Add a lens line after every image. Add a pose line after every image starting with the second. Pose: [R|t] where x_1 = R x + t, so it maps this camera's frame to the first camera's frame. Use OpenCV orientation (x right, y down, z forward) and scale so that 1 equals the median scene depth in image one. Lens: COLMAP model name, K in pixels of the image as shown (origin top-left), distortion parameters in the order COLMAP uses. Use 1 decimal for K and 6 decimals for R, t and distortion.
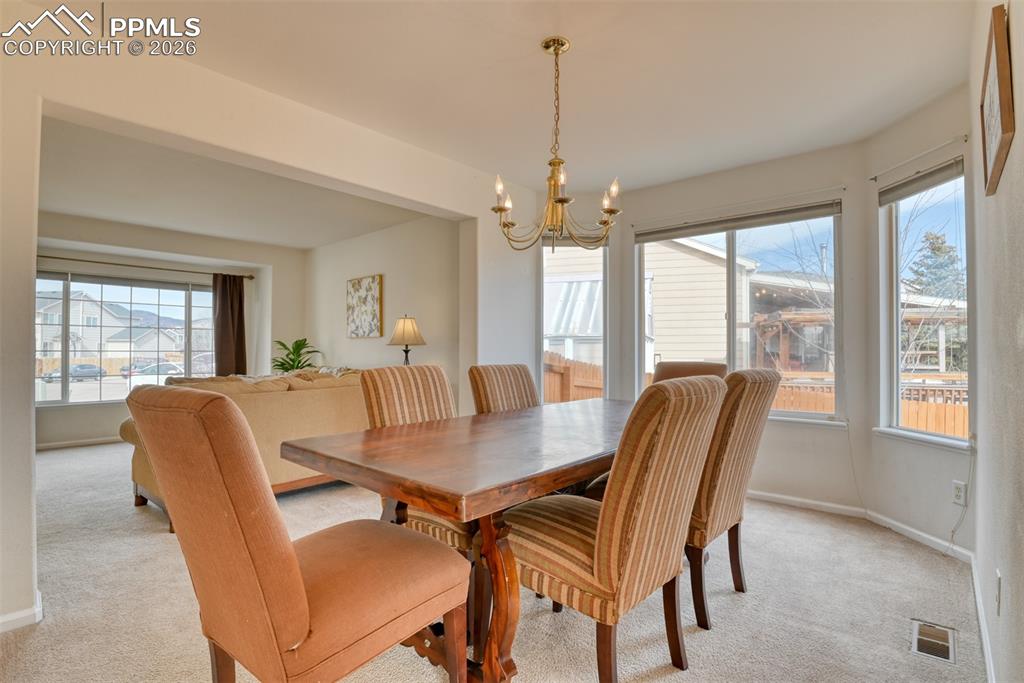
lens RADIAL K [[497.5, 0, 513.2], [0, 497.5, 346.4], [0, 0, 1]] dist [-0.020733, -0.002414]
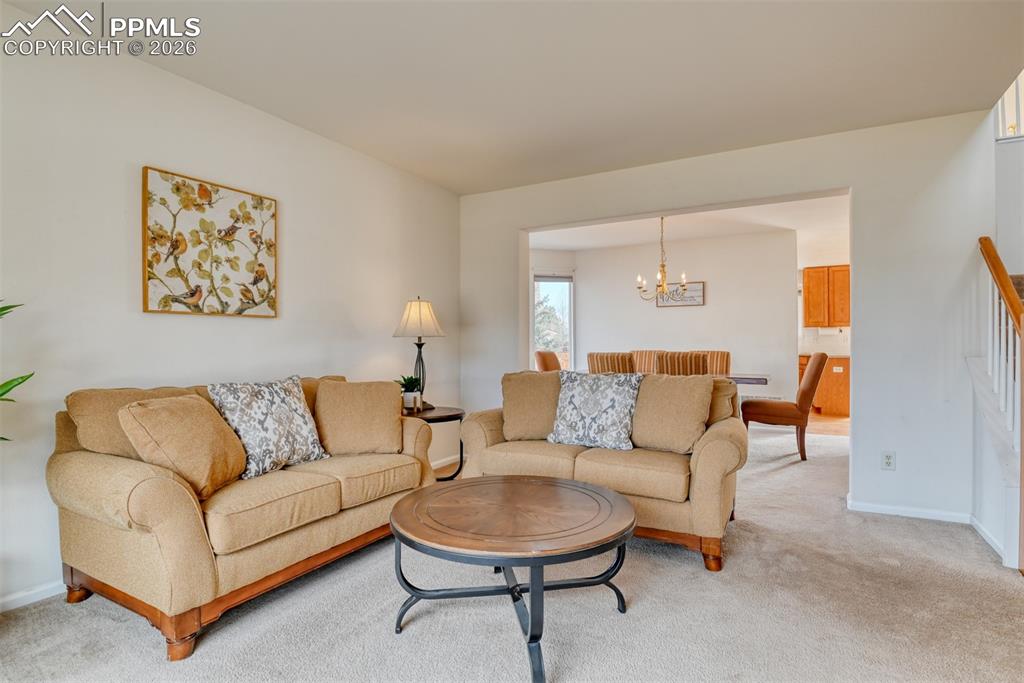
lens RADIAL K [[497.5, 0, 513.4], [0, 497.5, 344.3], [0, 0, 1]] dist [-0.020733, -0.002414]
pose [[-0.187013, -0.000059, 0.982357, -0.816993], [-0.013687, 0.999903, -0.002546, 0.006930], [-0.982262, -0.013921, -0.186996, 0.826943]]
